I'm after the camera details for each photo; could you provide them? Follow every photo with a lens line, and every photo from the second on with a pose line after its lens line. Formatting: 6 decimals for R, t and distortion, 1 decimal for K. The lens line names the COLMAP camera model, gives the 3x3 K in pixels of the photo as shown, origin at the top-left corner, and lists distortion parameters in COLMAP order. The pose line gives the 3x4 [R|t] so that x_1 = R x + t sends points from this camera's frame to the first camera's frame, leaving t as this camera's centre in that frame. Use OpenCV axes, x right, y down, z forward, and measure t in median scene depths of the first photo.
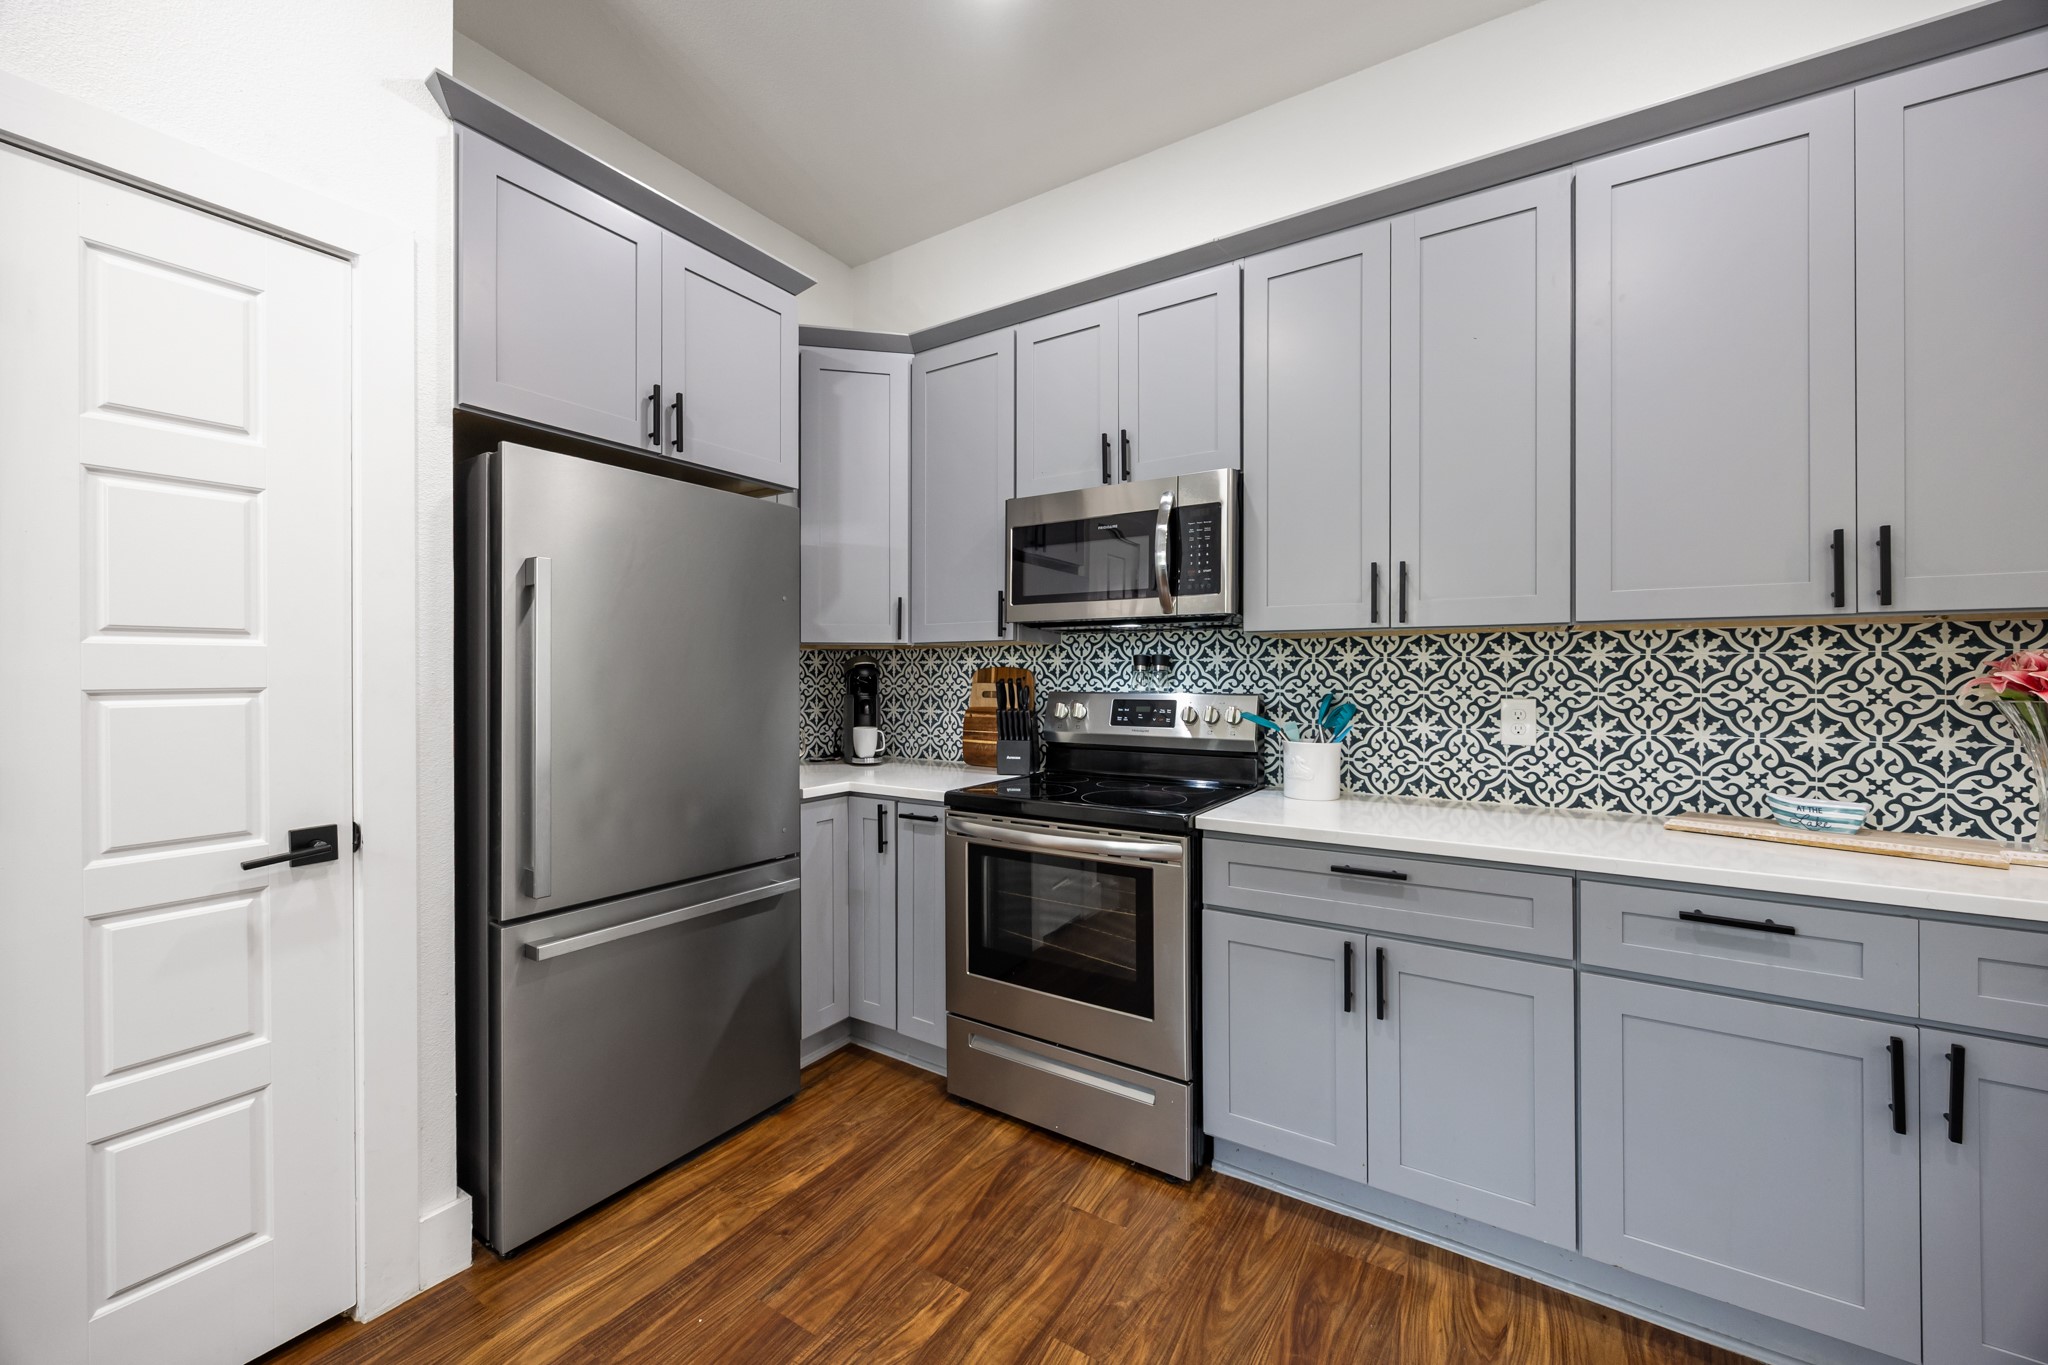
lens RADIAL K [[775.2, 0, 1033.7], [0, 775.2, 676.0], [0, 0, 1]] dist [-0.000627, -0.000045]
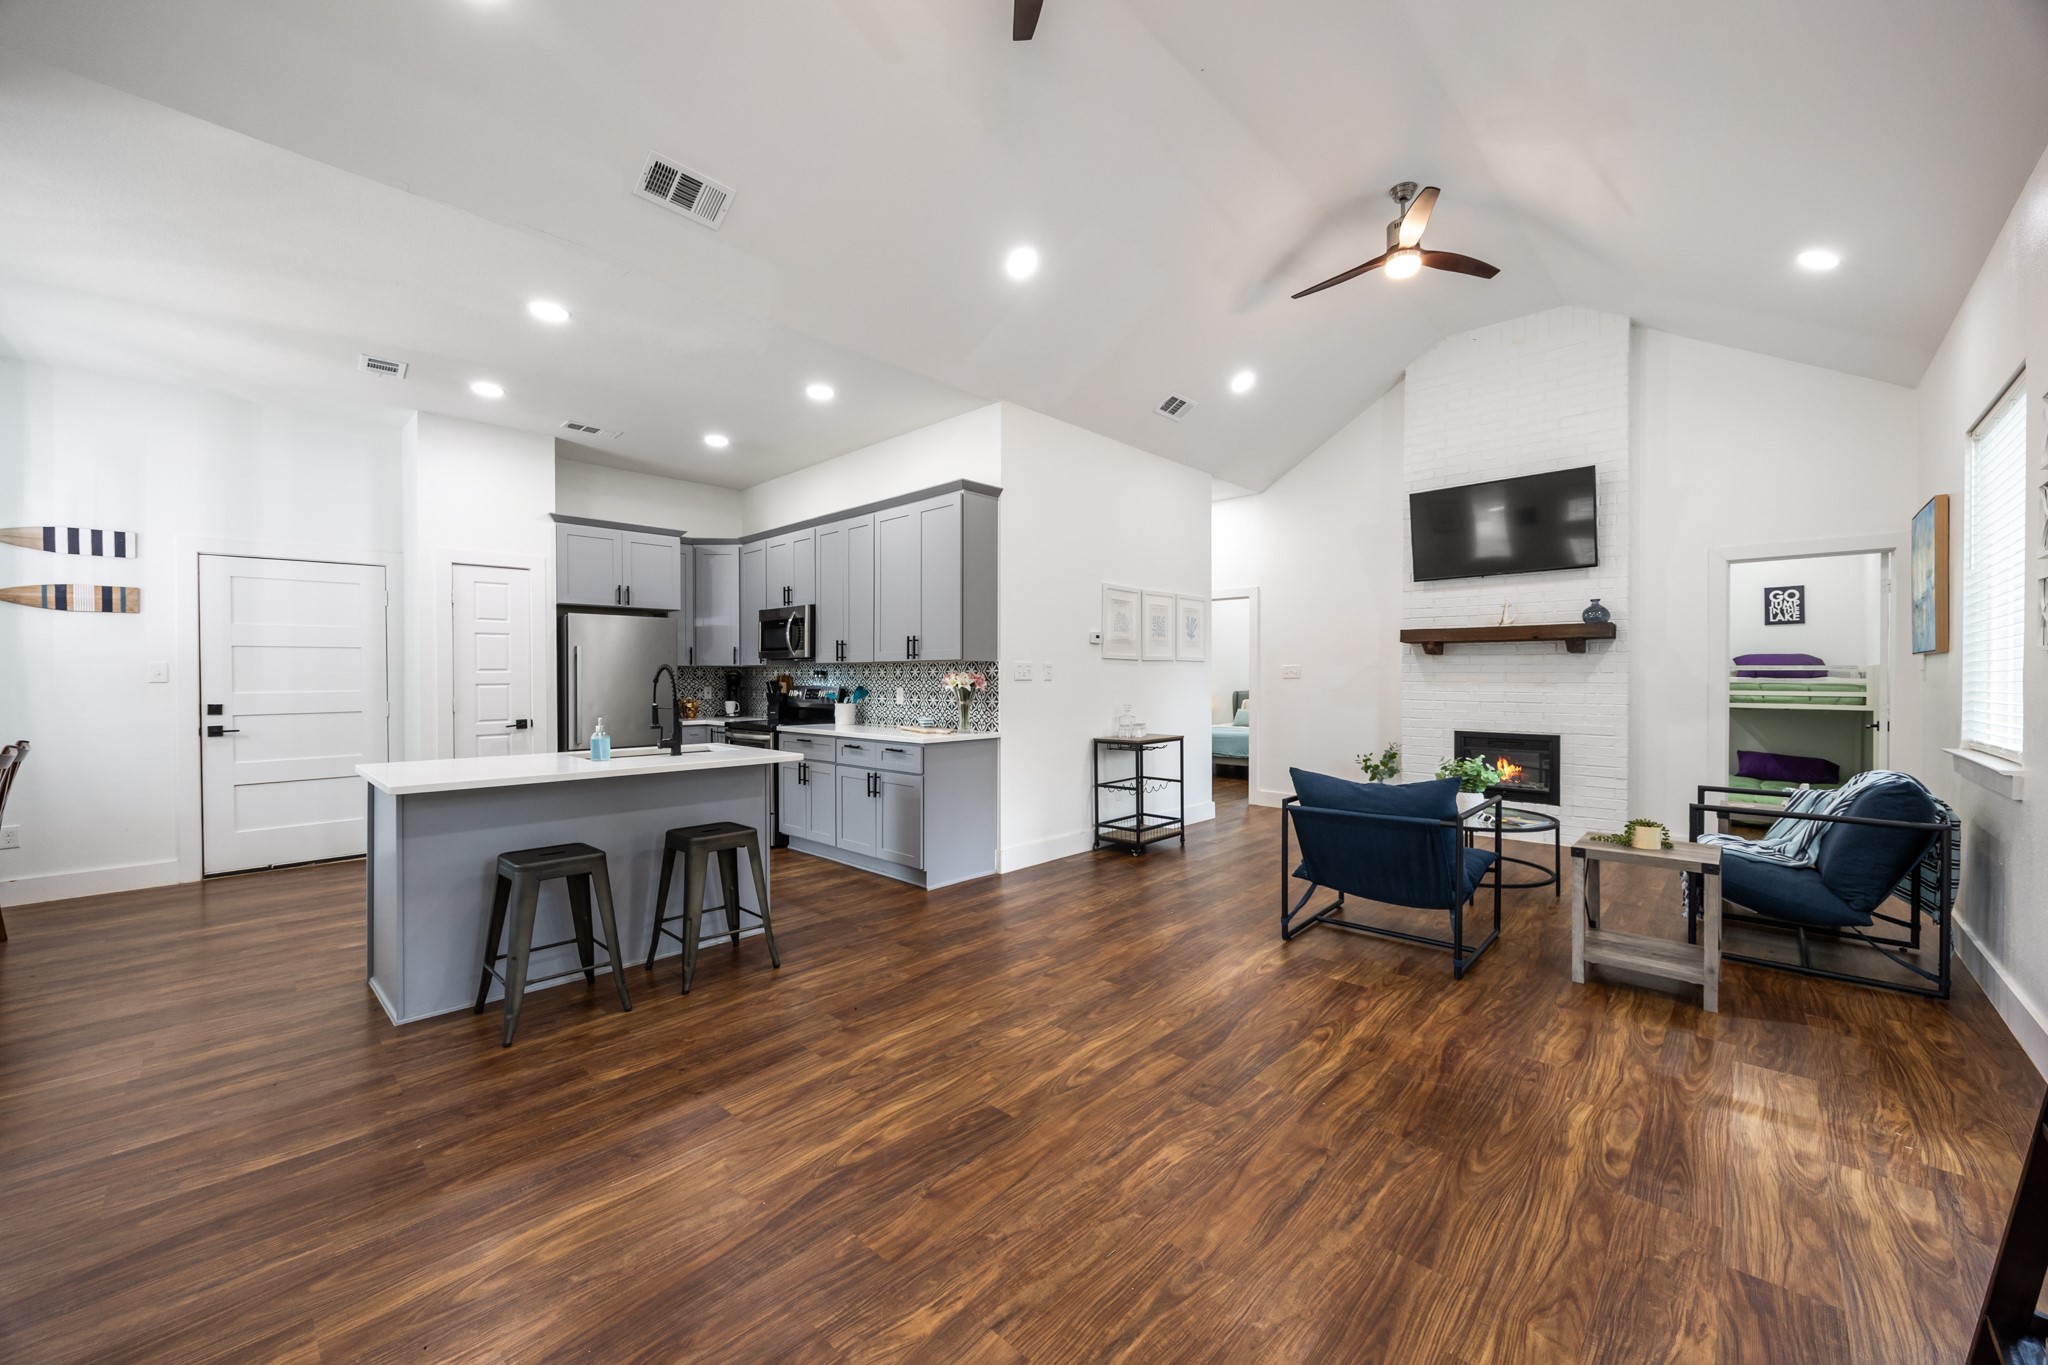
lens RADIAL K [[780.3, 0, 1024.0], [0, 780.3, 682.5], [0, 0, 1]] dist [0.012923, -0.000033]
pose [[0.978671, 0.000163, -0.205433, 1.543915], [0.000507, 0.999995, 0.003208, 0.002721], [0.205433, -0.003244, 0.978666, -1.534204]]
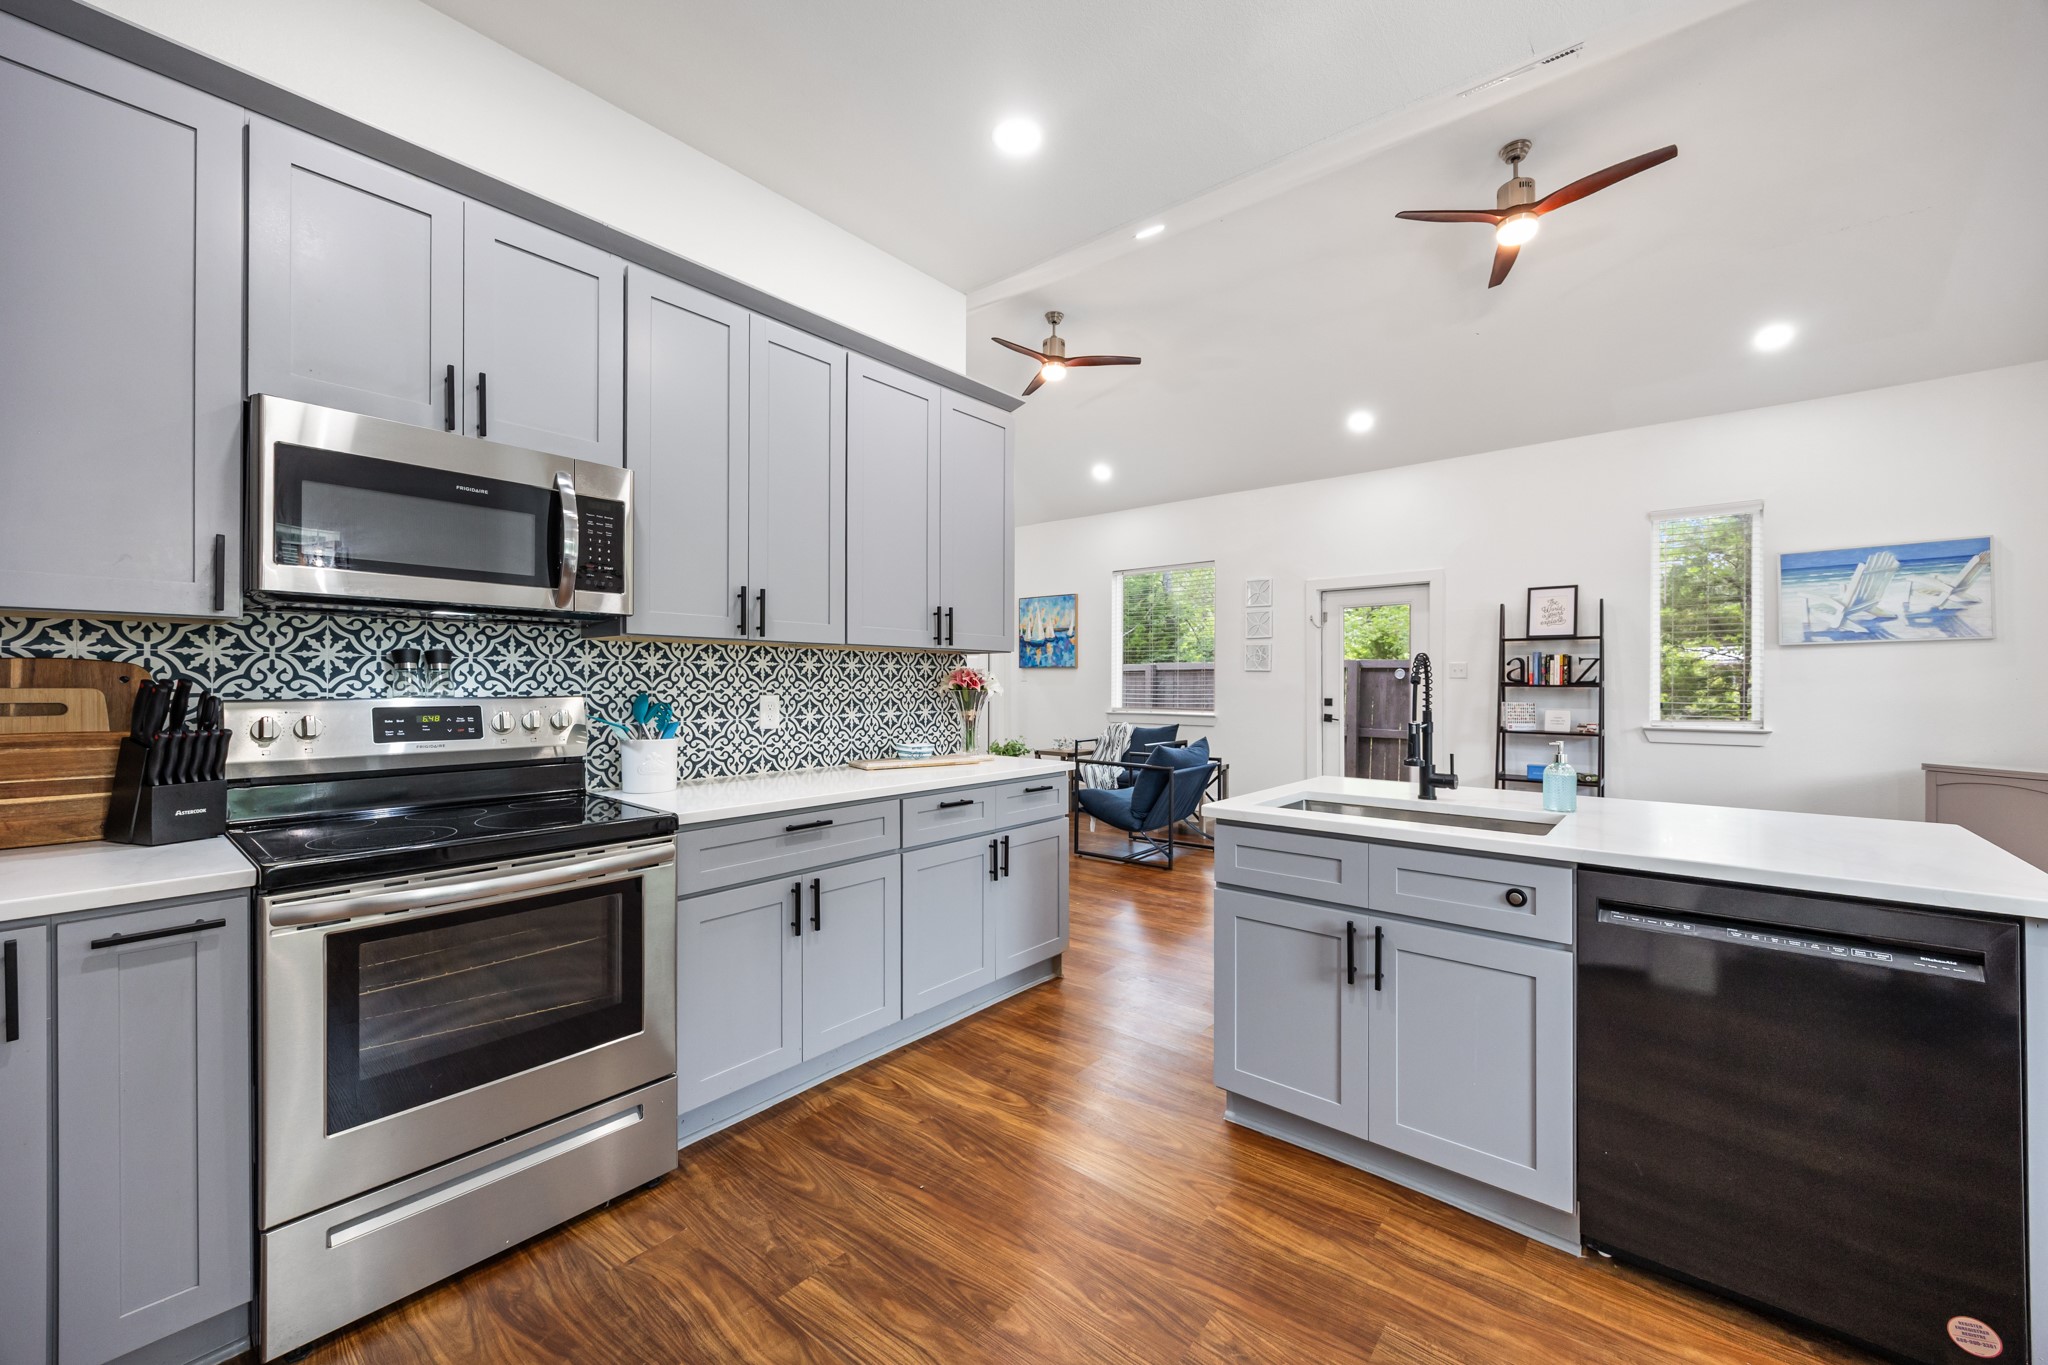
lens RADIAL K [[785.1, 0, 1024.0], [0, 785.1, 682.5], [0, 0, 1]] dist [0.000967, 0.000063]
pose [[0.139651, -0.002388, 0.990198, -0.656670], [-0.004731, 0.999984, 0.003078, 0.000816], [-0.990190, -0.005114, 0.139637, 0.341870]]
